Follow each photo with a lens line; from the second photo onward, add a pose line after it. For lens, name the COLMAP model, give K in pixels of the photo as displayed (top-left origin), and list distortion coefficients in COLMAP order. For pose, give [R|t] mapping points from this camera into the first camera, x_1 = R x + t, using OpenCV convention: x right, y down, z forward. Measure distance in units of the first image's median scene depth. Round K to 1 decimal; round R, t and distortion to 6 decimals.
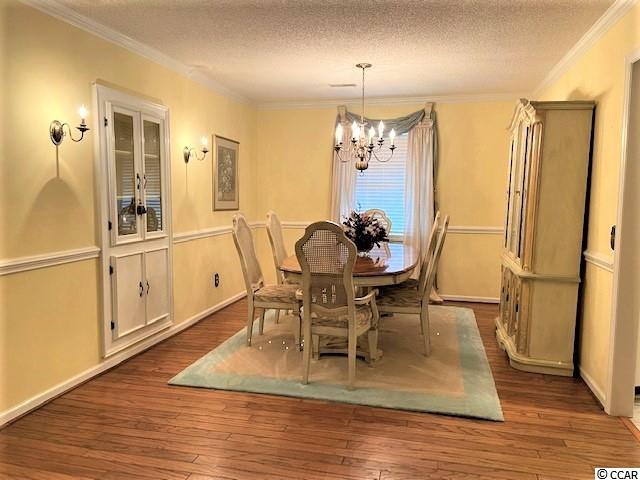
lens RADIAL K [[482.0, 0, 322.2], [0, 482.0, 241.1], [0, 0, 1]] dist [0.083526, -0.054777]
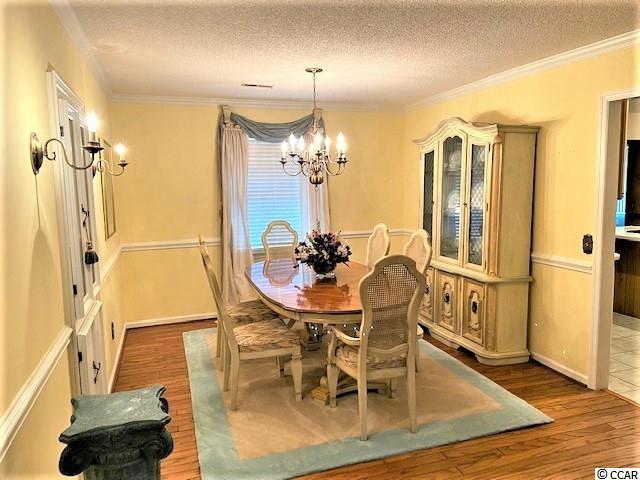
lens RADIAL K [[482.0, 0, 321.4], [0, 482.0, 237.6], [0, 0, 1]] dist [0.083526, -0.054777]
pose [[0.843531, -0.086700, 0.530037, -0.495285], [0.078260, 0.996193, 0.038403, -0.099989], [-0.531349, 0.009086, 0.847105, 0.272851]]
